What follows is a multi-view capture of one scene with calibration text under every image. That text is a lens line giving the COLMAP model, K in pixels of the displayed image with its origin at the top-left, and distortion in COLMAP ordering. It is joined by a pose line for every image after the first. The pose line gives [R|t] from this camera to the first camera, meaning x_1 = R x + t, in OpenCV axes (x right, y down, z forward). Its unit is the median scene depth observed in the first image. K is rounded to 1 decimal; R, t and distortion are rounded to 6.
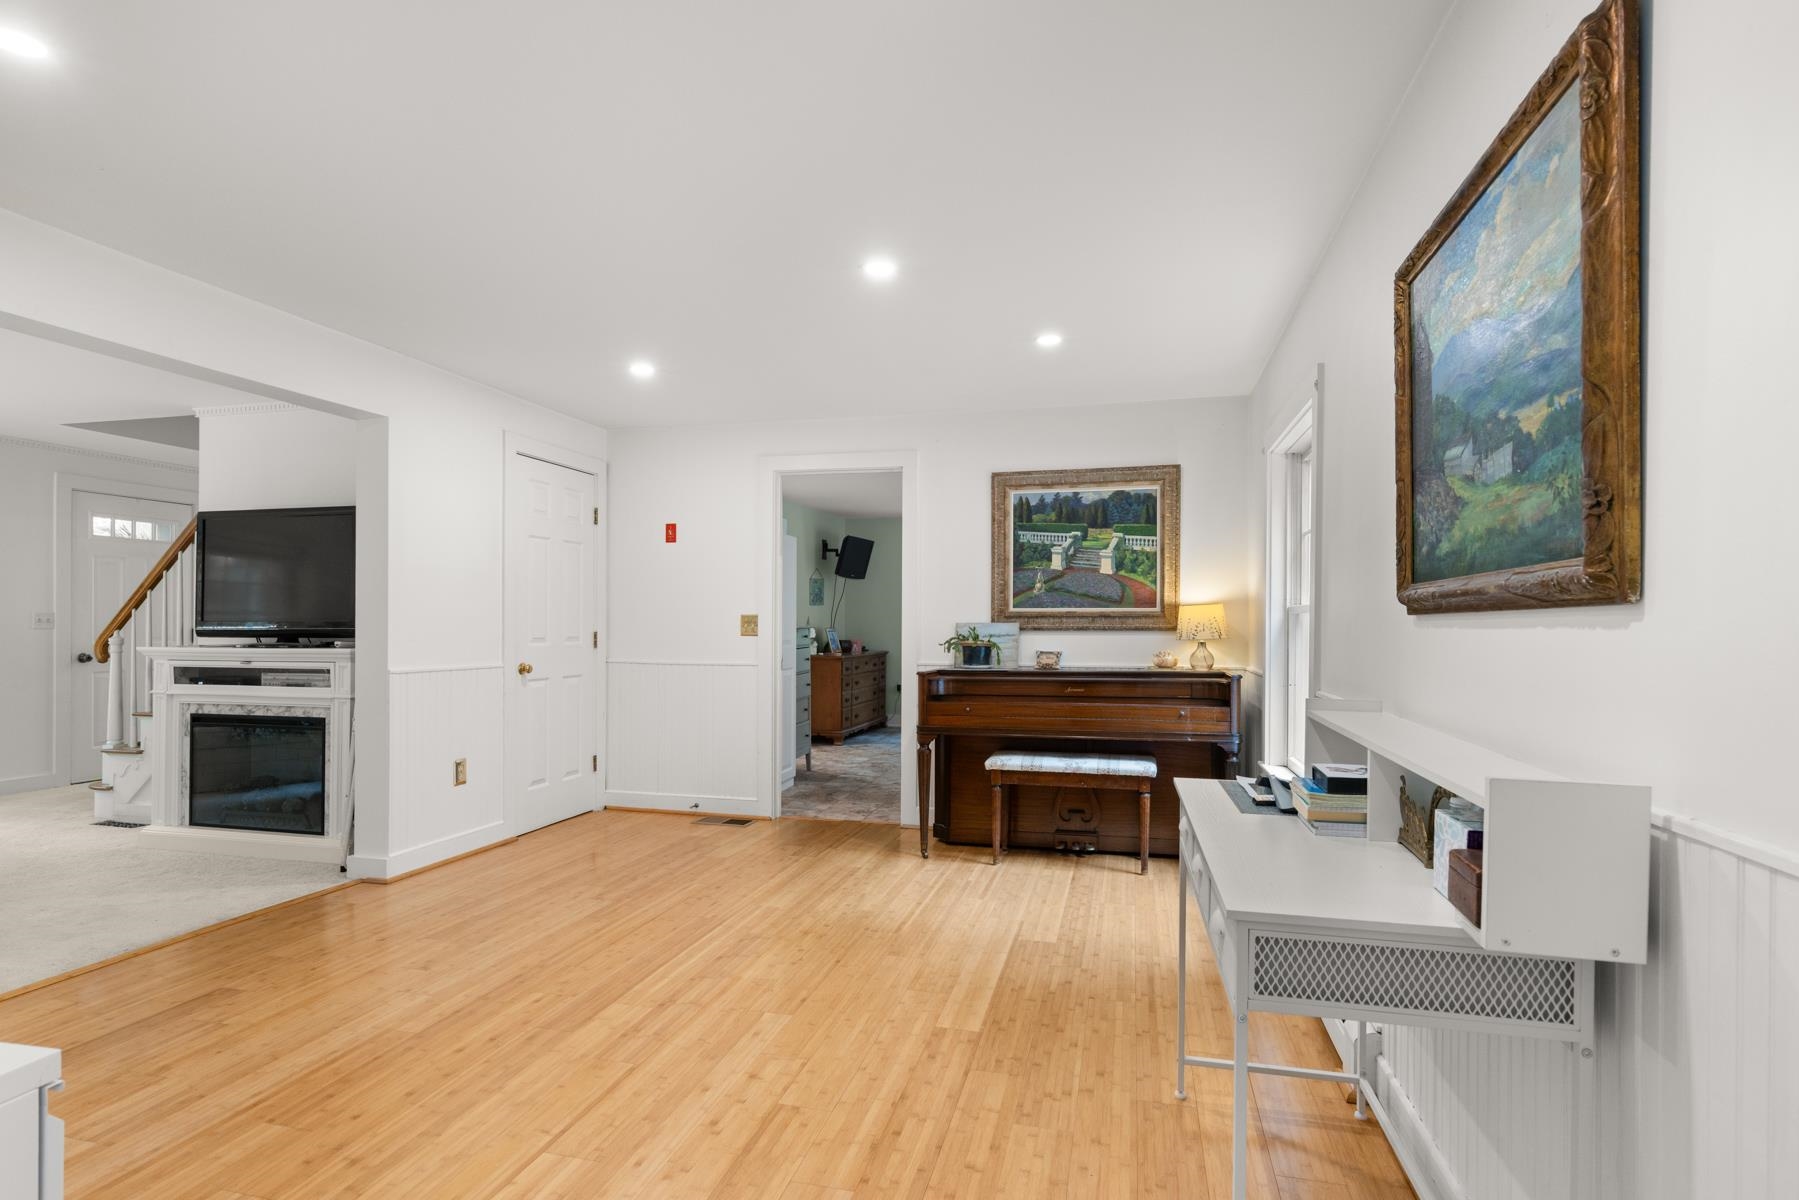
lens RADIAL K [[905.5, 0, 896.4], [0, 905.5, 616.6], [0, 0, 1]] dist [0.003280, 0.000680]
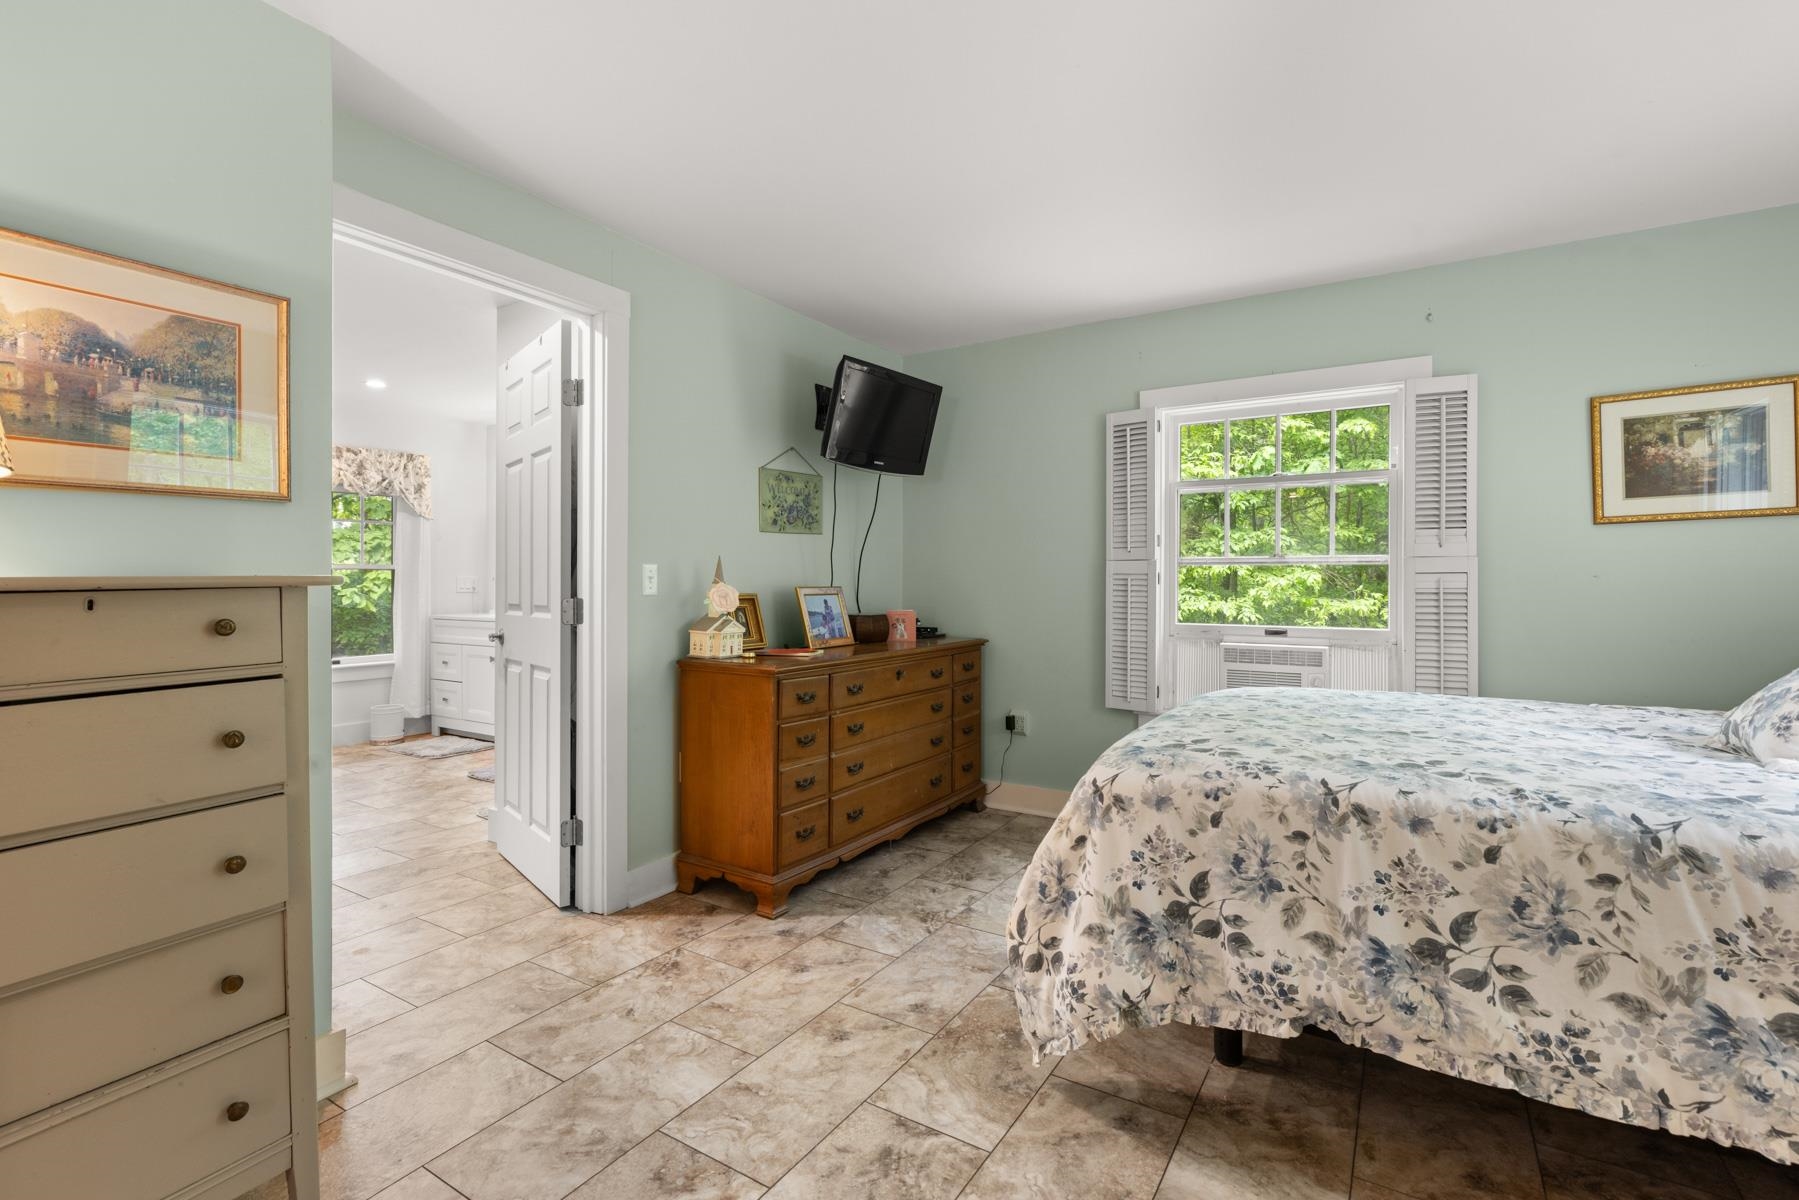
lens RADIAL K [[815.6, 0, 902.3], [0, 815.6, 587.4], [0, 0, 1]] dist [0.003654, -0.002163]
pose [[0.952945, 0.000294, -0.303142, 0.066343], [0.002601, 0.999955, 0.009146, 0.008025], [0.303131, -0.009504, 0.952901, 0.555036]]
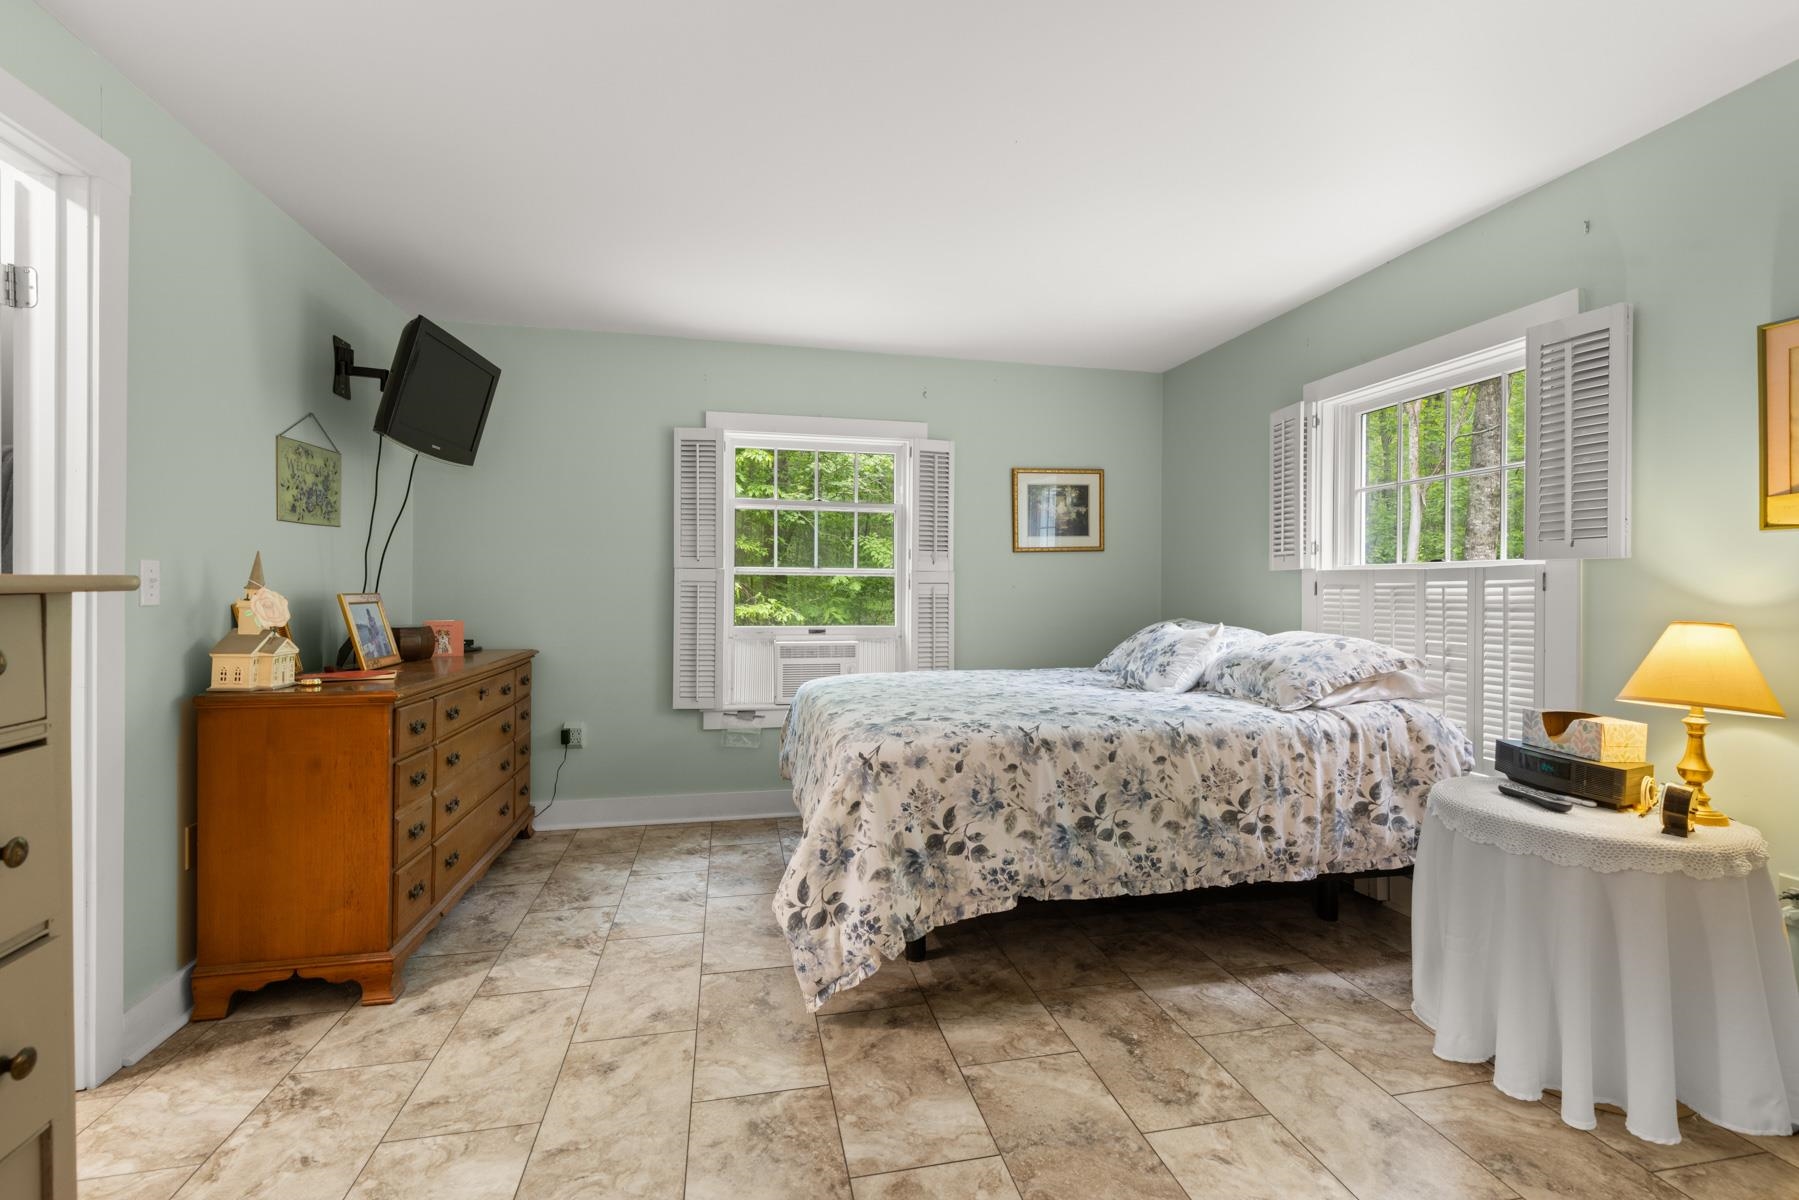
lens RADIAL K [[815.6, 0, 913.0], [0, 815.6, 600.7], [0, 0, 1]] dist [0.003654, -0.002163]
pose [[0.889791, -0.003950, 0.456352, -0.024129], [-0.004057, 0.999855, 0.016565, 0.007979], [-0.456351, -0.016591, 0.889645, 0.542197]]
